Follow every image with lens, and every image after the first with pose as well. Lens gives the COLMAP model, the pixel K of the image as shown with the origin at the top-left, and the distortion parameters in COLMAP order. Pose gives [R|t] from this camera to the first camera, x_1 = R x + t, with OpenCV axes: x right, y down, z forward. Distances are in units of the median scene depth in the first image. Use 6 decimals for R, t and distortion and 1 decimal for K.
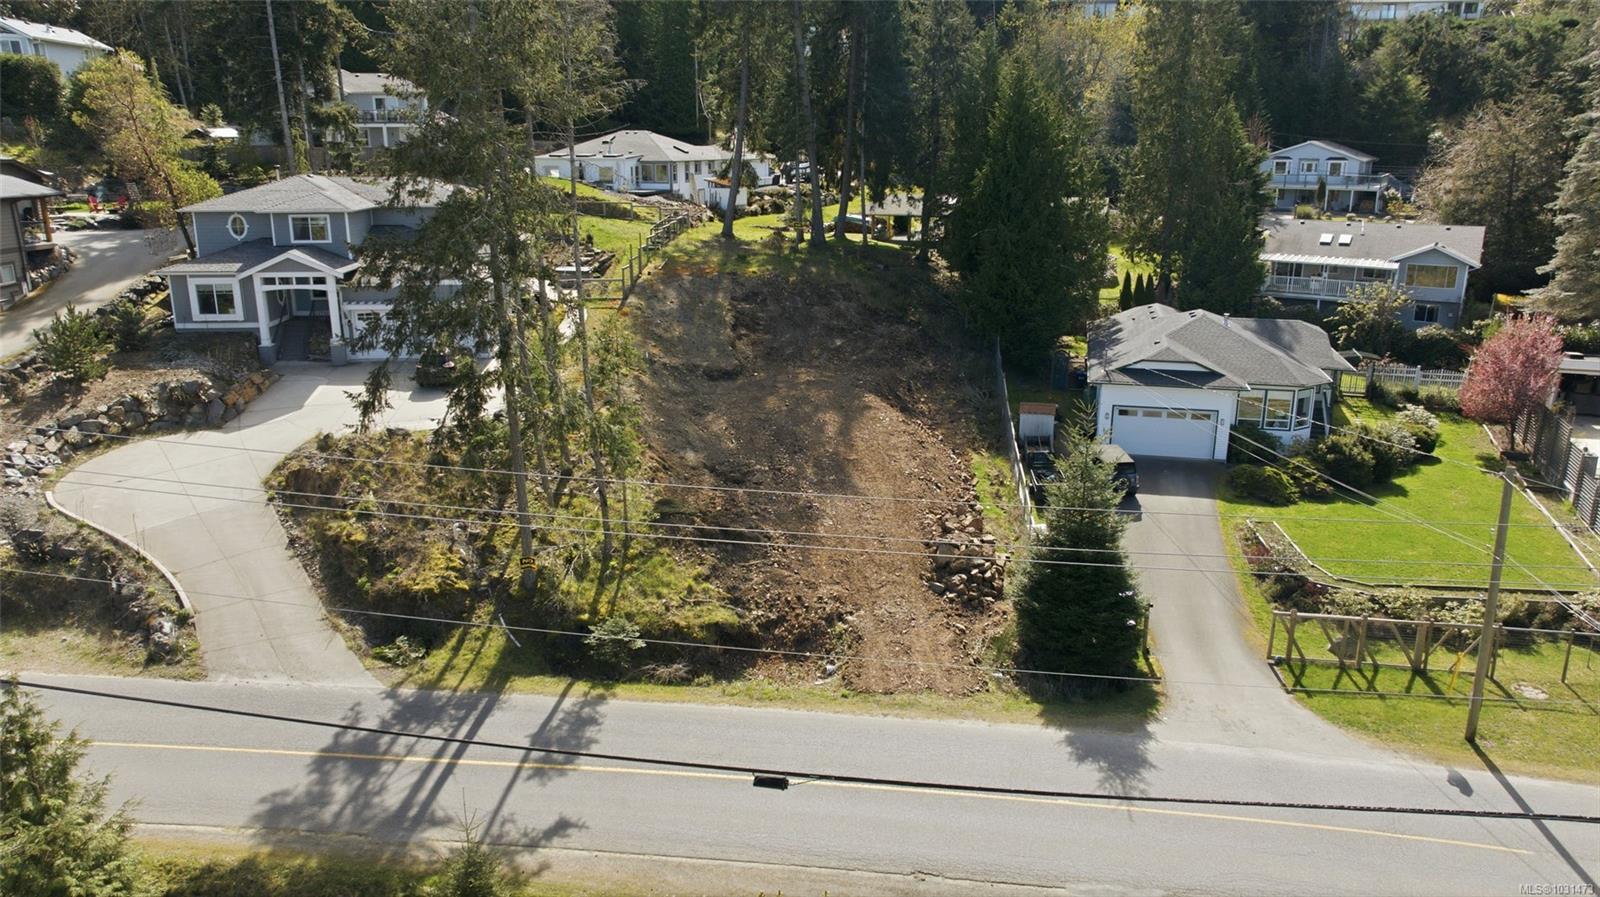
lens RADIAL K [[1149.0, 0, 802.7], [0, 1149.0, 423.7], [0, 0, 1]] dist [-0.041086, 0.030094]
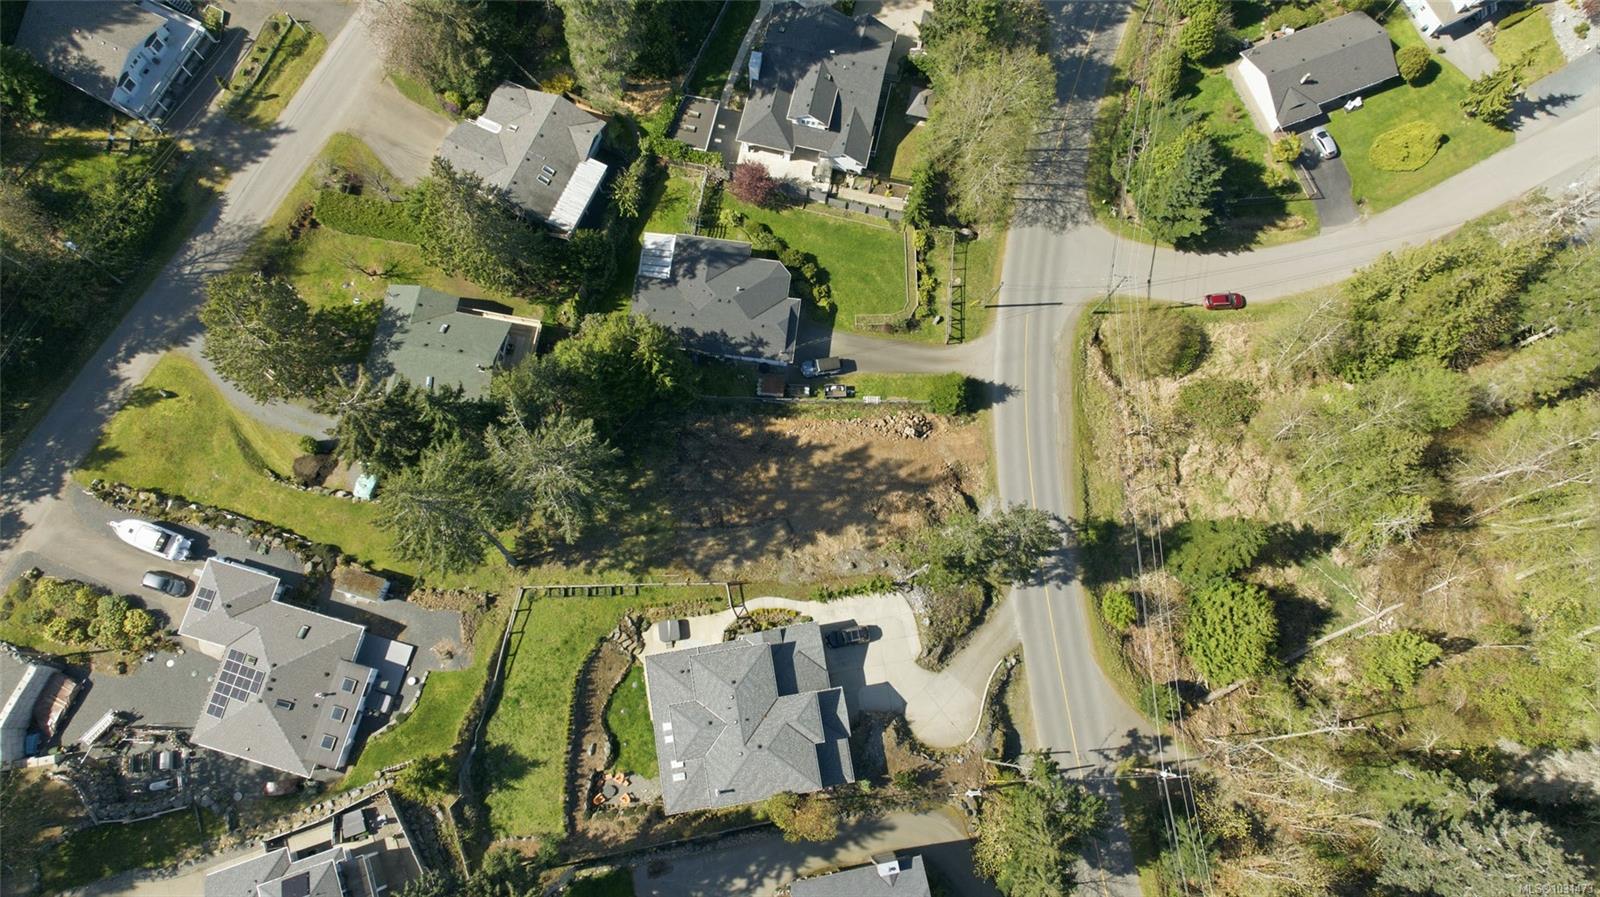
lens RADIAL K [[1149.0, 0, 816.1], [0, 1149.0, 441.3], [0, 0, 1]] dist [-0.041086, 0.030094]
pose [[-0.116605, -0.967590, 0.223994, -0.555552], [0.220055, 0.194757, 0.955848, -2.904196], [-0.968493, 0.160747, 0.190213, 0.732873]]
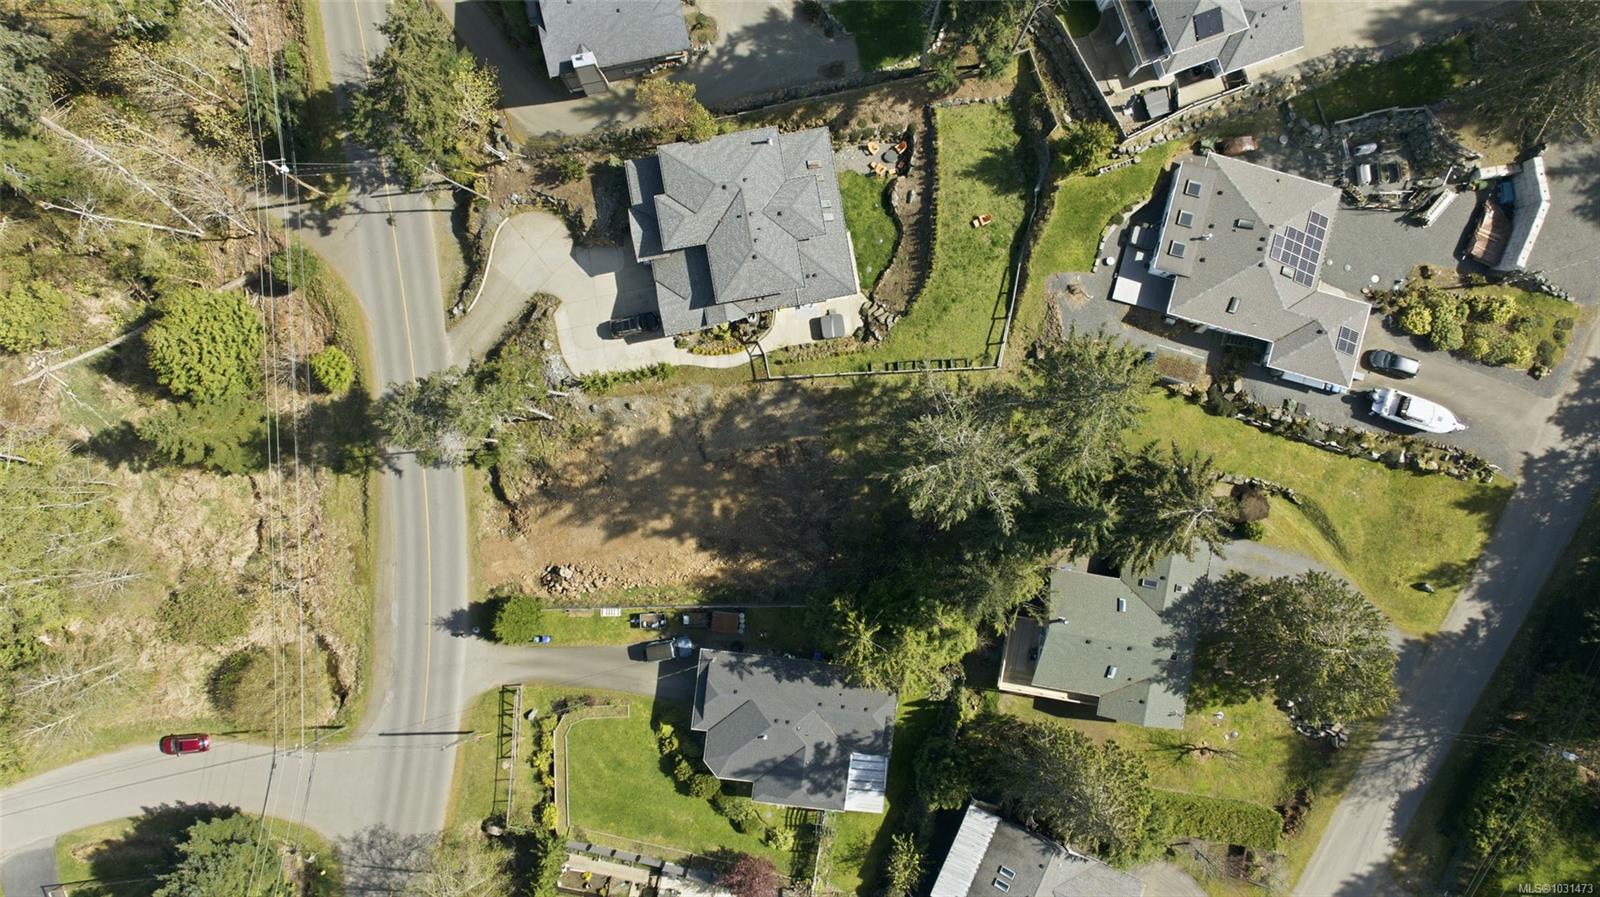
lens RADIAL K [[1149.0, 0, 802.4], [0, 1149.0, 442.6], [0, 0, 1]] dist [-0.041086, 0.030094]
pose [[0.122492, 0.991906, -0.033435, -0.006638], [-0.253392, 0.063828, 0.965256, -2.607979], [0.959577, -0.109764, 0.259159, 0.945081]]
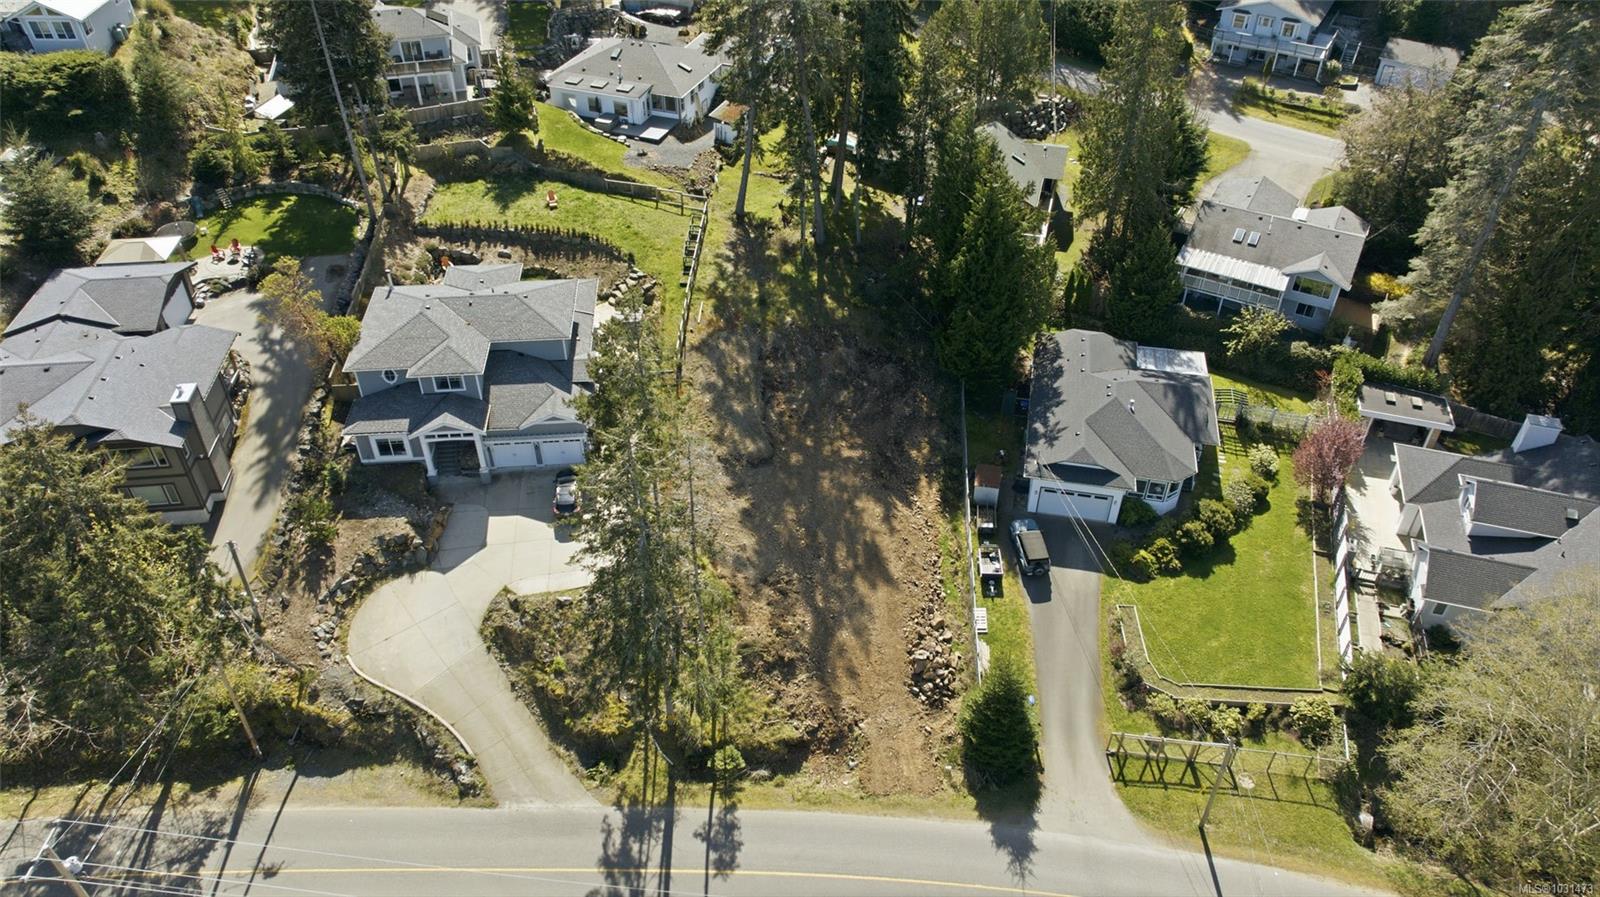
lens RADIAL K [[1149.0, 0, 800.9], [0, 1149.0, 443.4], [0, 0, 1]] dist [-0.041086, 0.030094]
pose [[0.999328, -0.019058, 0.031301, -0.090249], [0.004661, 0.913299, 0.407264, -0.867298], [-0.036348, -0.406845, 0.912774, -0.341855]]
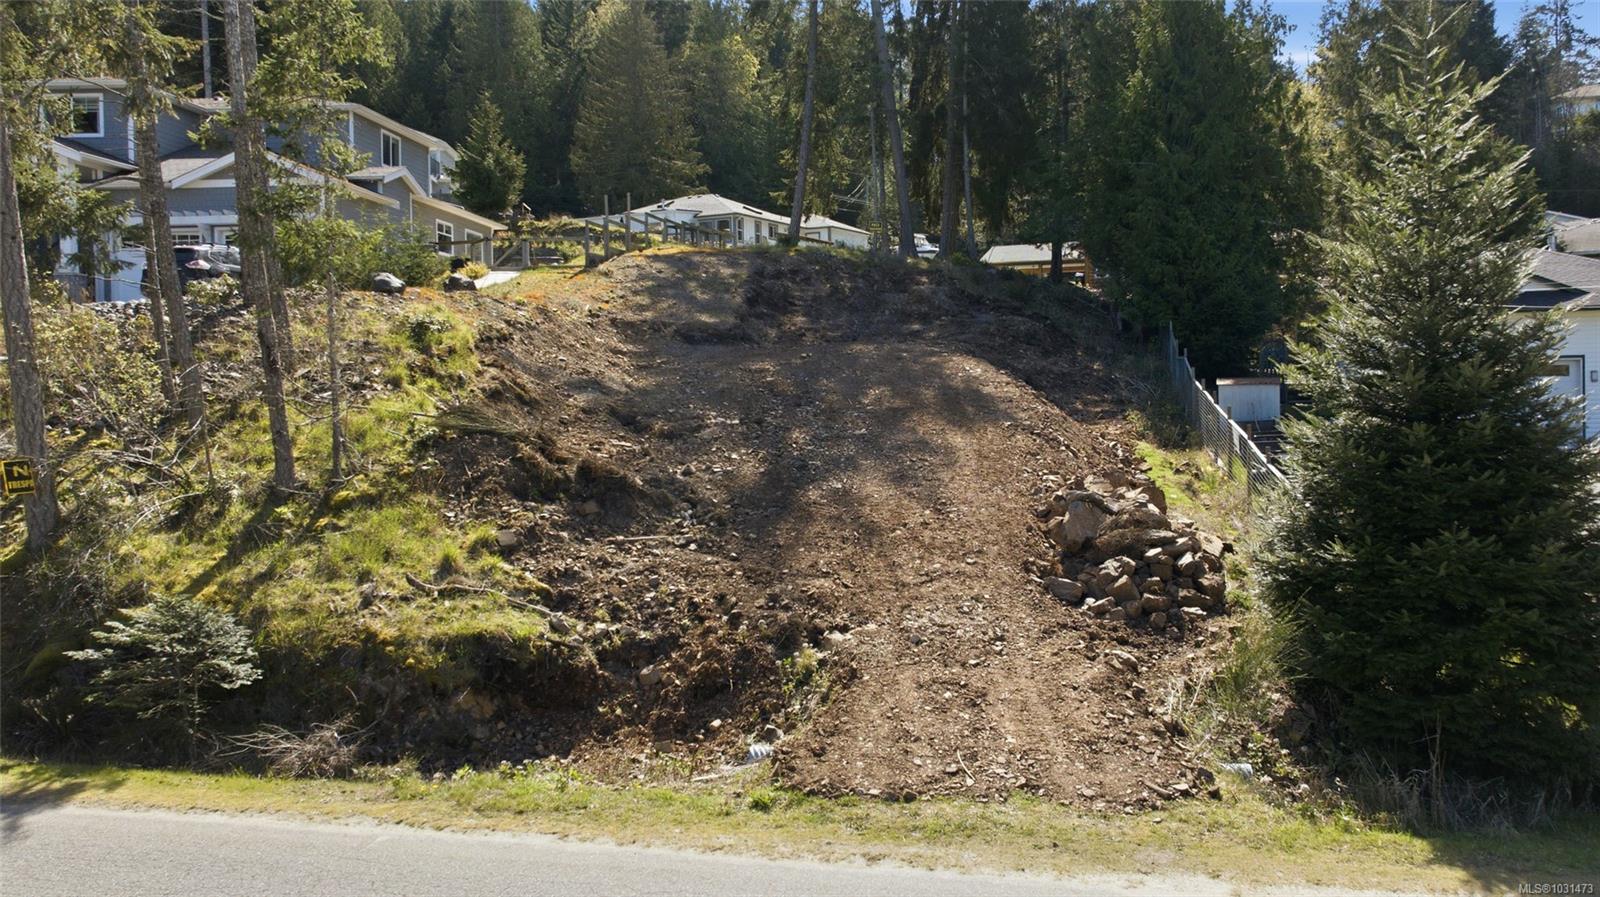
lens RADIAL K [[1149.0, 0, 886.0], [0, 1149.0, 407.0], [0, 0, 1]] dist [-0.041086, 0.030094]
pose [[0.997721, -0.020092, -0.064414, 0.083057], [0.004977, 0.973953, -0.226694, 0.178835], [0.067291, 0.225857, 0.971834, 0.593955]]
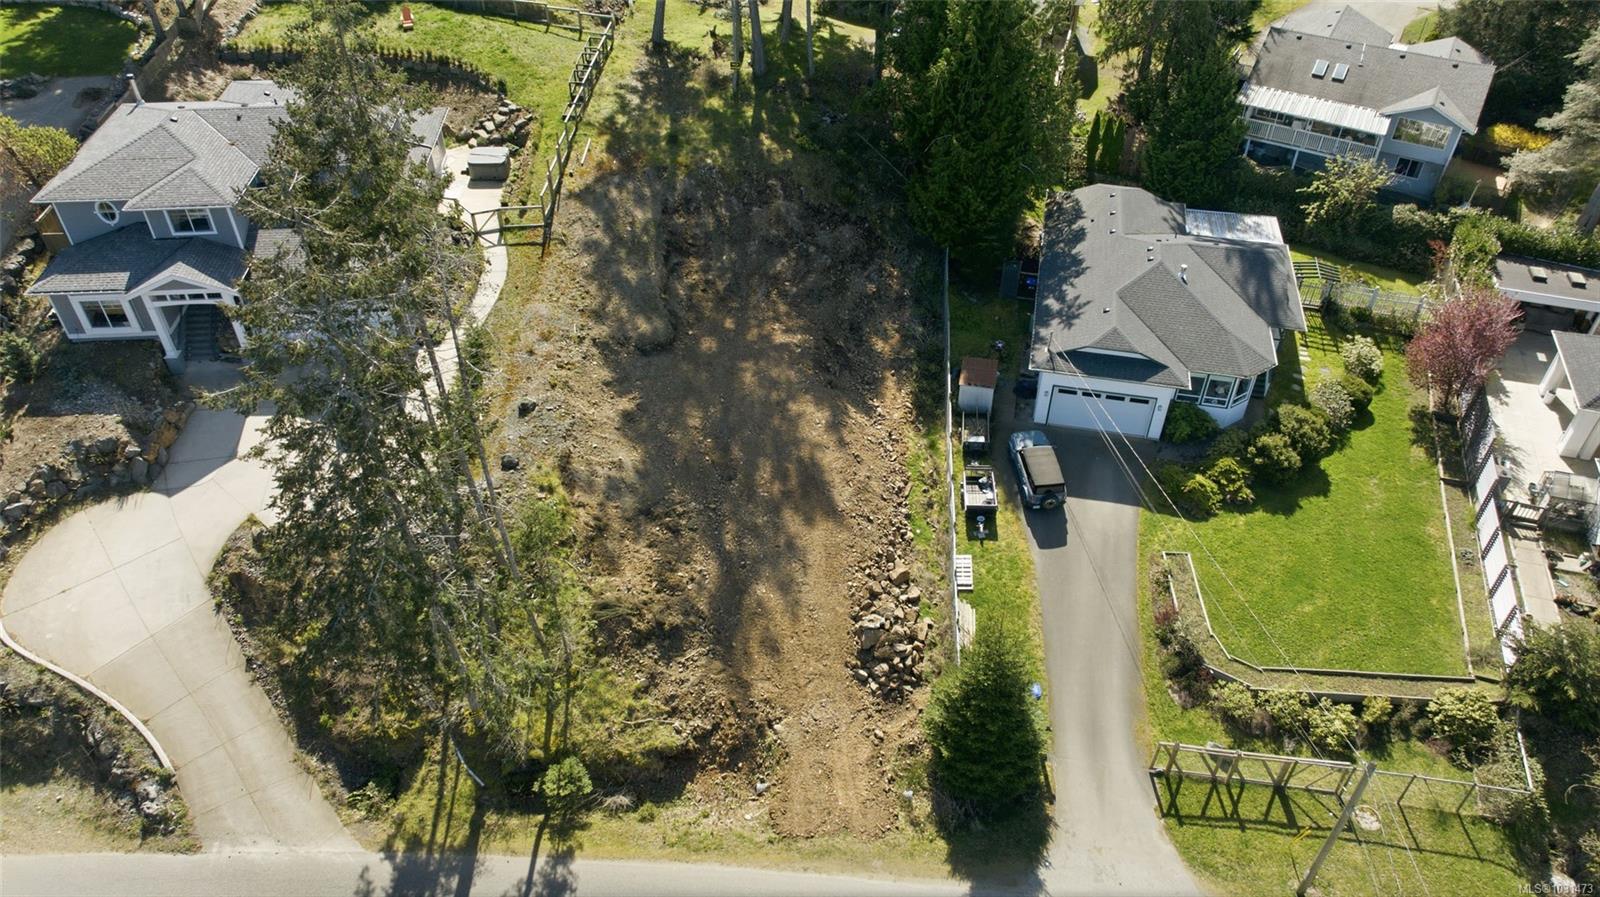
lens RADIAL K [[1149.0, 0, 802.2], [0, 1149.0, 446.5], [0, 0, 1]] dist [-0.041086, 0.030094]
pose [[0.999580, -0.013847, 0.025466, 0.038793], [0.001503, 0.902098, 0.431528, -0.535765], [-0.028948, -0.431309, 0.901740, 0.126308]]
